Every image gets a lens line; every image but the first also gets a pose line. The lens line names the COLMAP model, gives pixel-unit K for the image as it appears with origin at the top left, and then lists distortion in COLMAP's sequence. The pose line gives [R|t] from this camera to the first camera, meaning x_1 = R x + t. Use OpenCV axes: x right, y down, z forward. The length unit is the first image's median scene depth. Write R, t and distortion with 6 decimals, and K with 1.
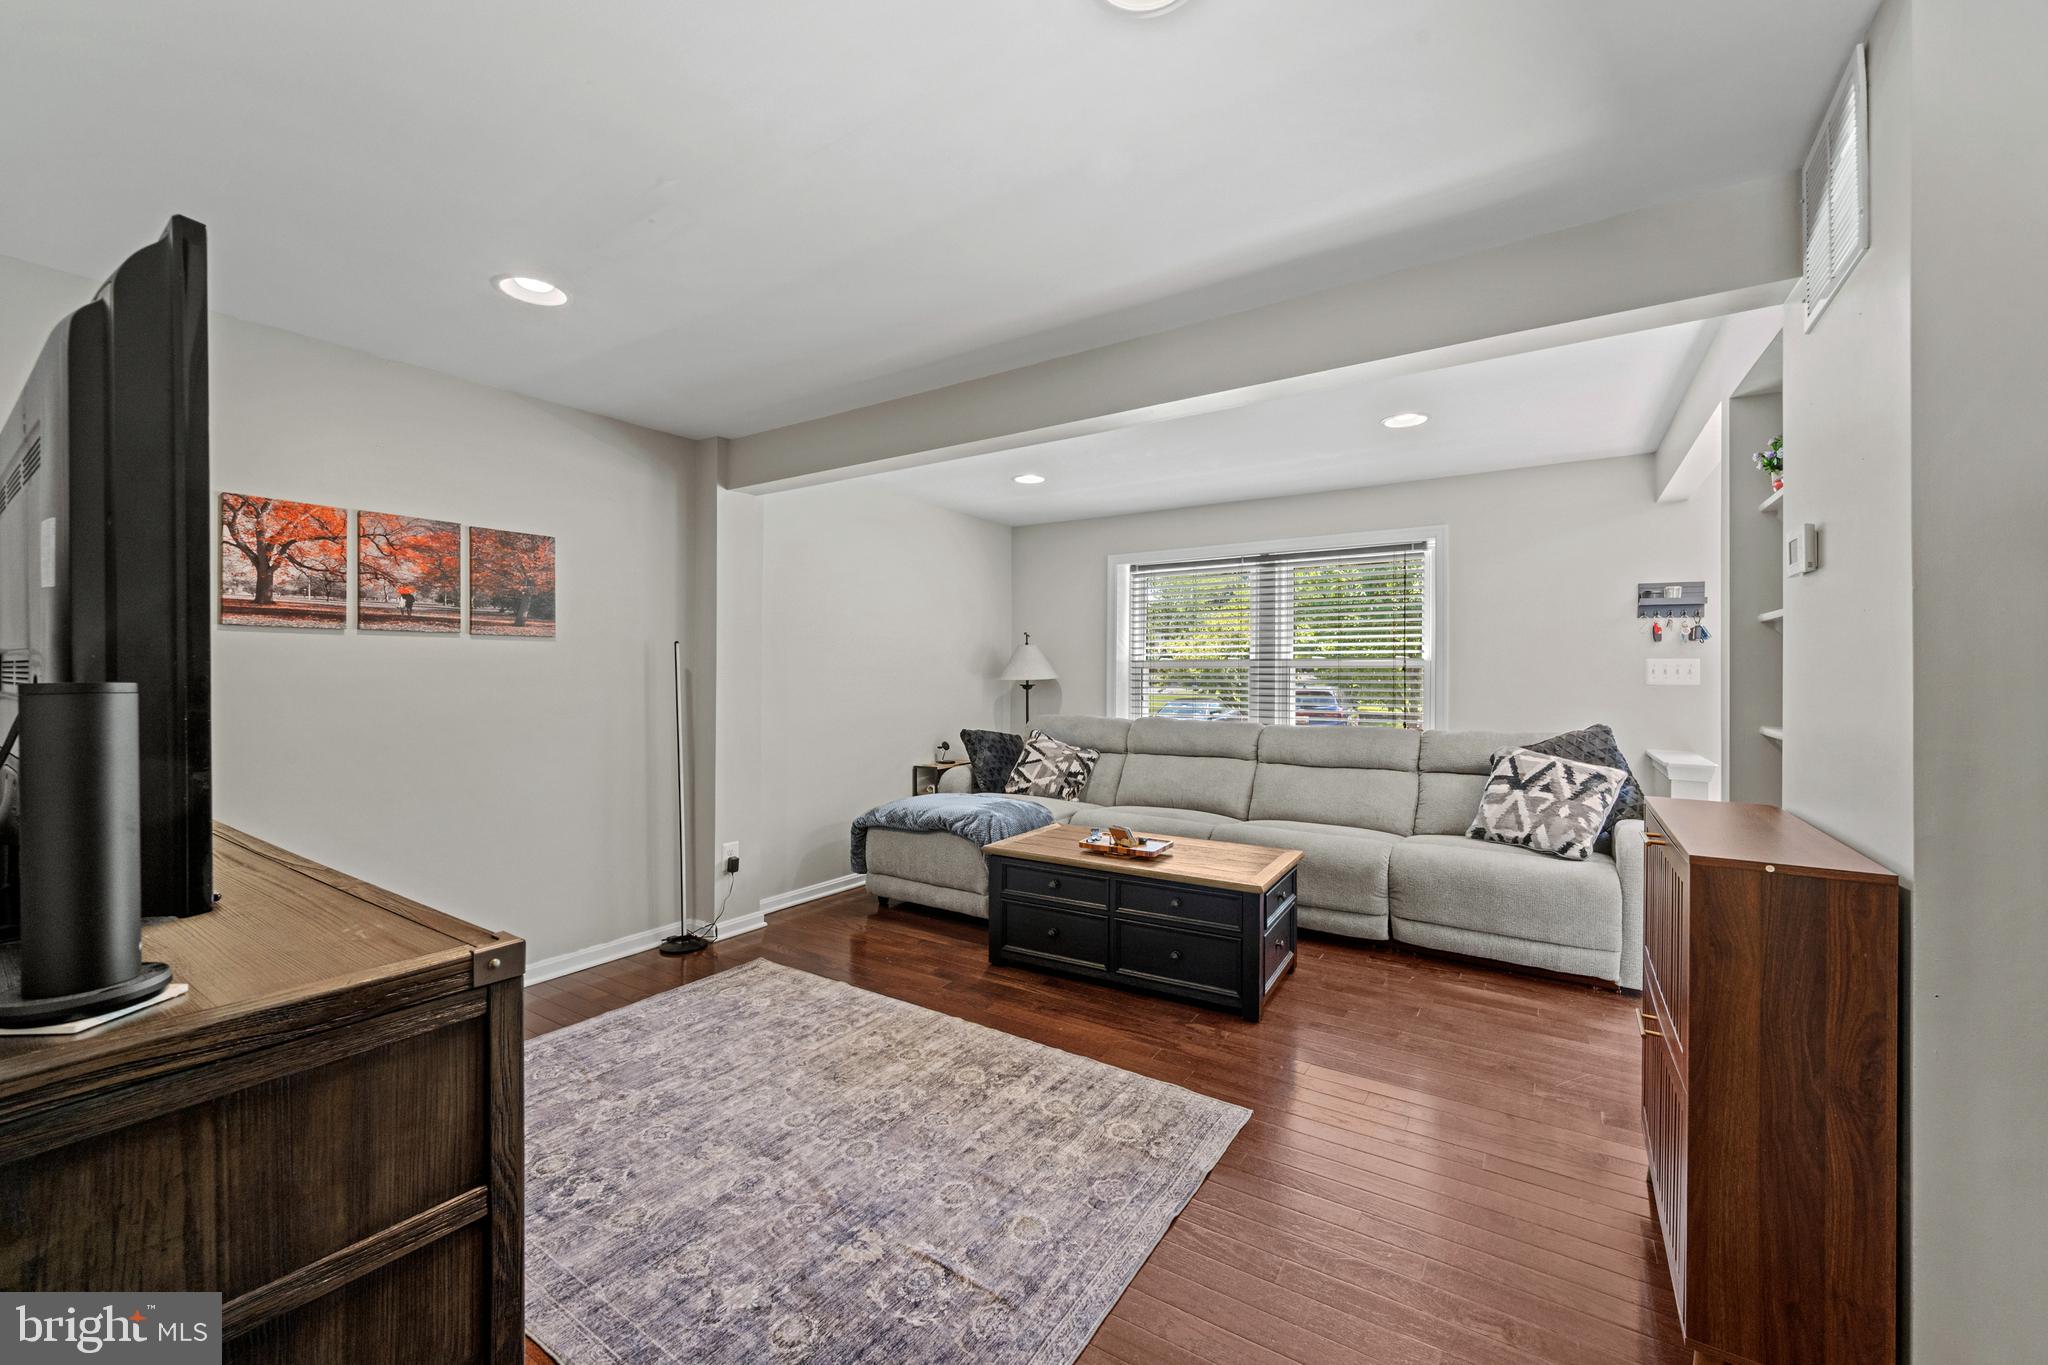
lens RADIAL K [[837.0, 0, 1023.6], [0, 837.0, 663.1], [0, 0, 1]] dist [-0.000426, -0.000247]
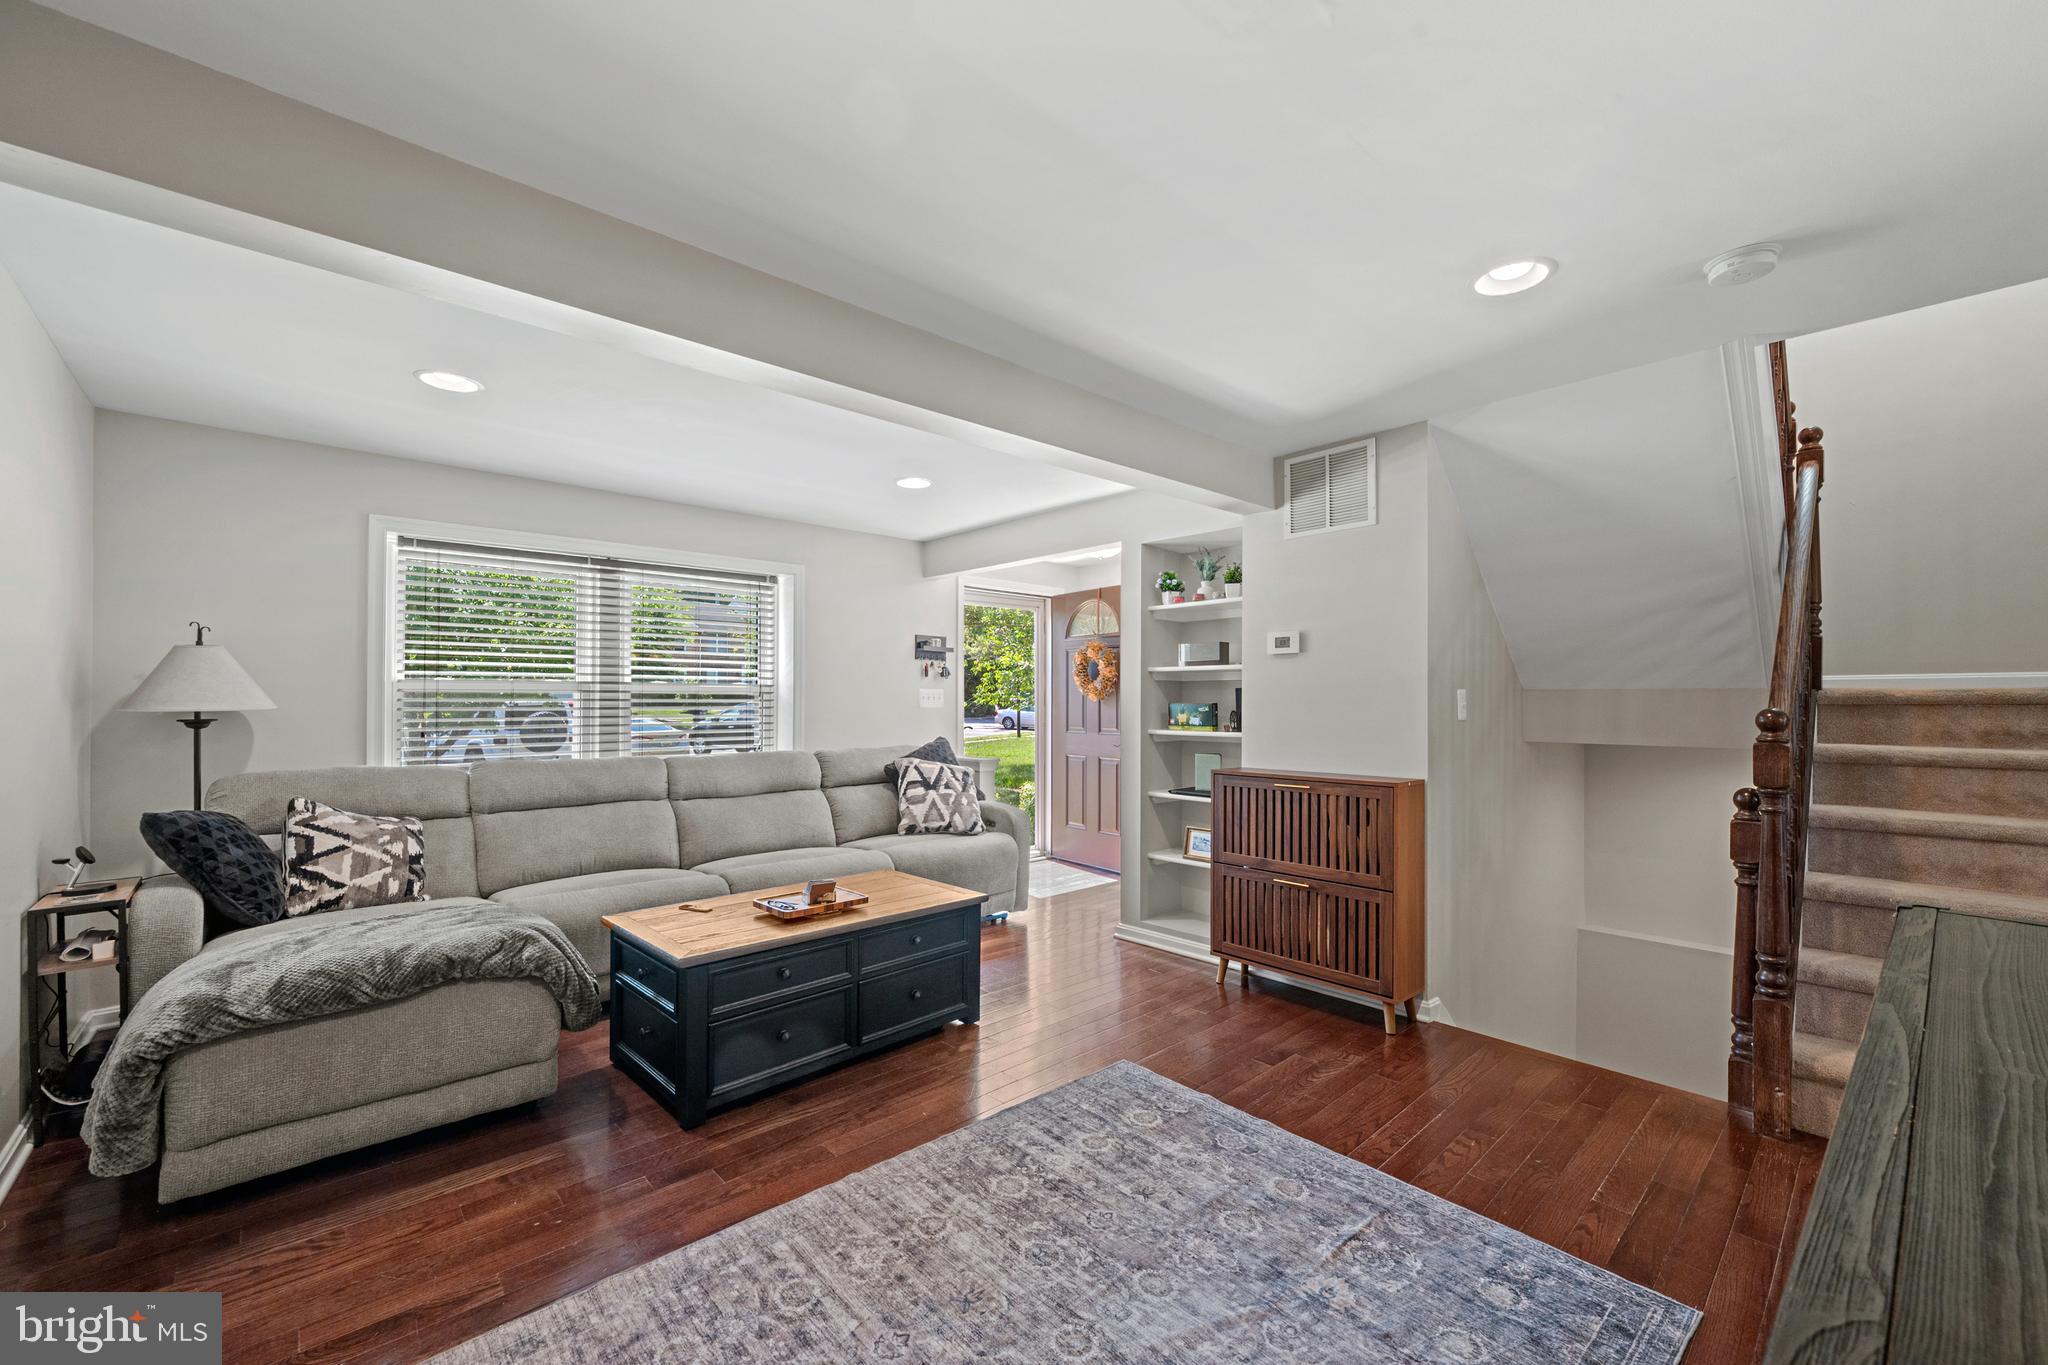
lens RADIAL K [[822.1, 0, 1028.6], [0, 822.1, 692.8], [0, 0, 1]] dist [-0.000341, -0.000190]
pose [[0.232604, 0.006839, 0.972547, -0.598543], [-0.014745, 0.999885, -0.003505, 0.003858], [-0.972460, -0.013525, 0.232678, 0.557094]]
